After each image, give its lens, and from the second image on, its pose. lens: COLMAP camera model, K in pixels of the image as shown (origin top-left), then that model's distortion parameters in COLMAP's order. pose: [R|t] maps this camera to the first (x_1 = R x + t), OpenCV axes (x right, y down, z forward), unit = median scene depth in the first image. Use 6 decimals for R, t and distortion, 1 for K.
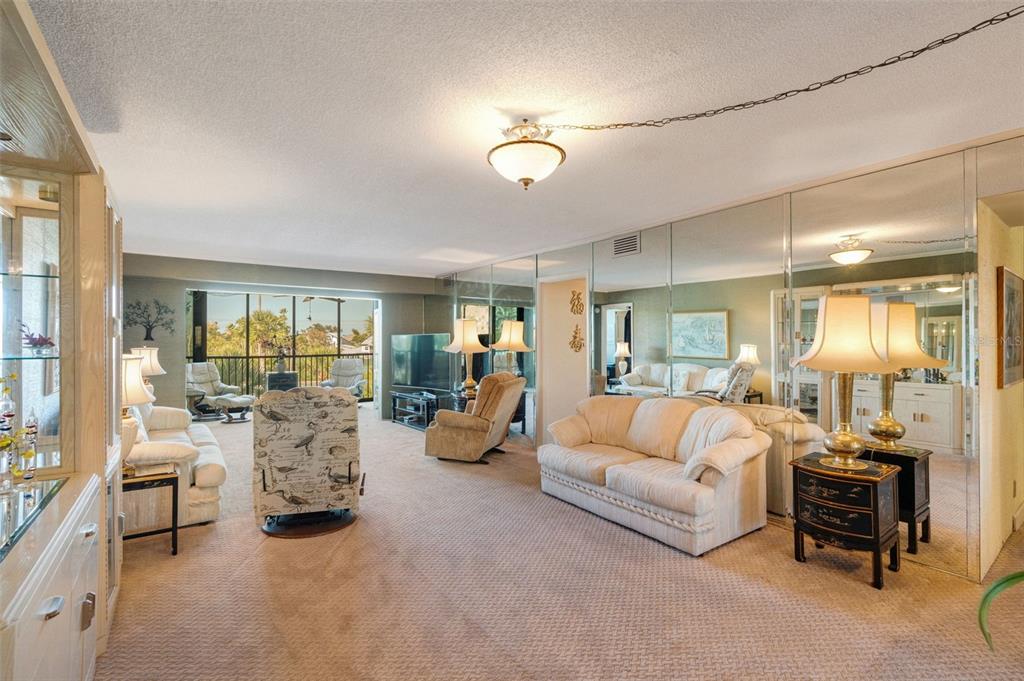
lens RADIAL K [[468.2, 0, 518.1], [0, 468.2, 341.2], [0, 0, 1]] dist [-0.010465, 0.001833]
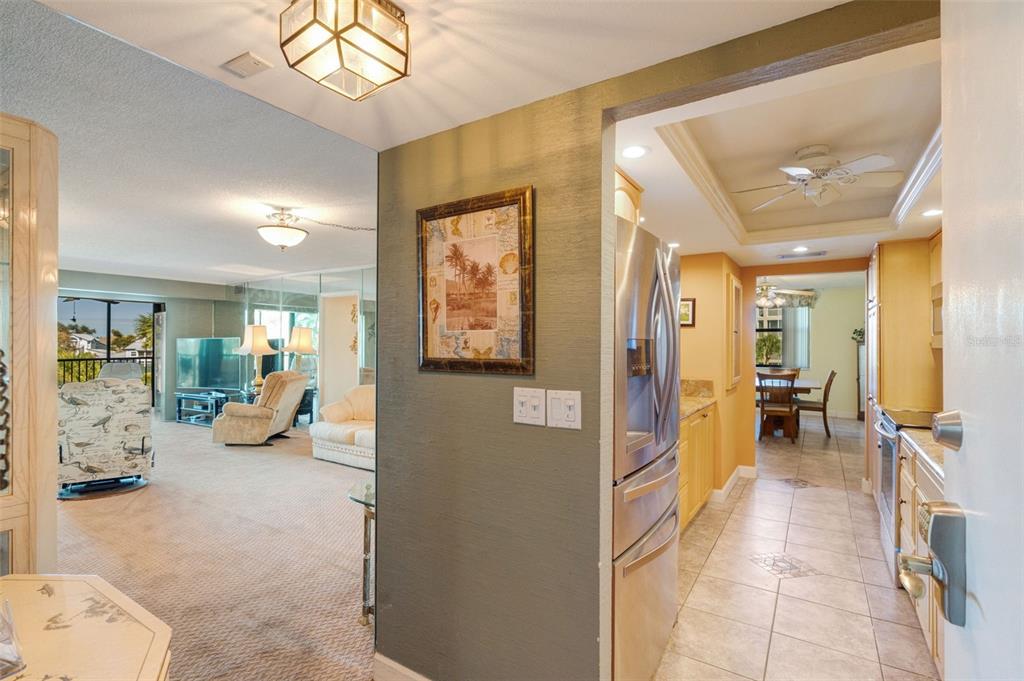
lens RADIAL K [[468.2, 0, 518.4], [0, 468.2, 345.1], [0, 0, 1]] dist [-0.010465, 0.001833]
pose [[0.929659, 0.006198, 0.368369, 0.076765], [-0.005179, 0.999980, -0.003754, 0.001951], [-0.368385, 0.001582, 0.929672, -0.344016]]
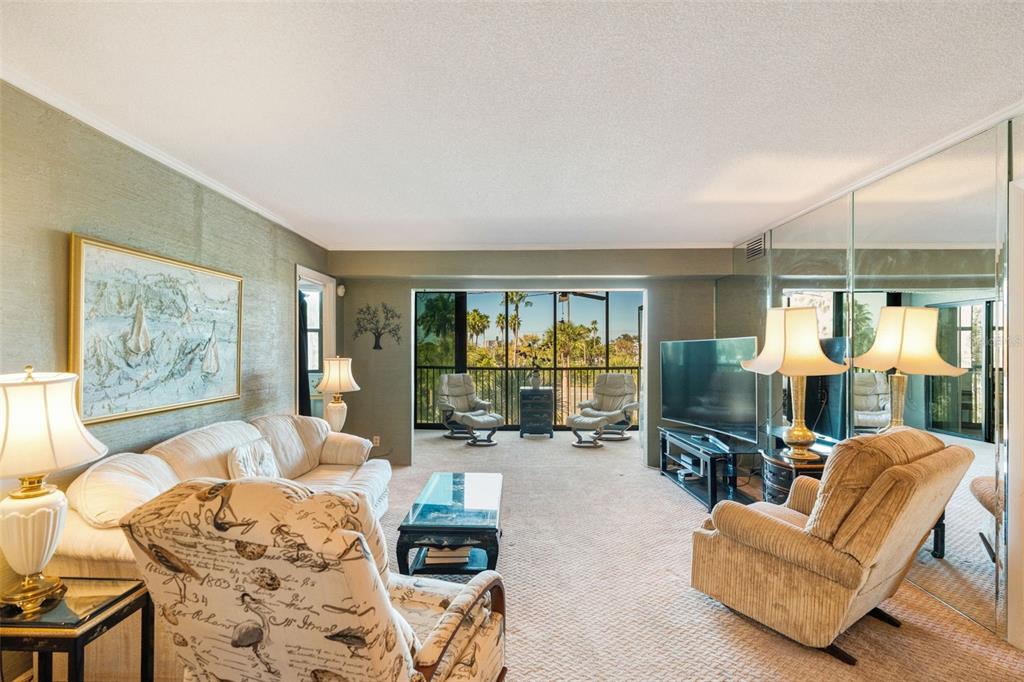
lens RADIAL K [[468.2, 0, 504.0], [0, 468.2, 346.4], [0, 0, 1]] dist [-0.010465, 0.001833]
pose [[0.788201, -0.003058, -0.615411, -0.051454], [-0.003188, 0.999954, -0.009052, -0.000053], [0.615410, 0.009097, 0.788154, 0.472861]]
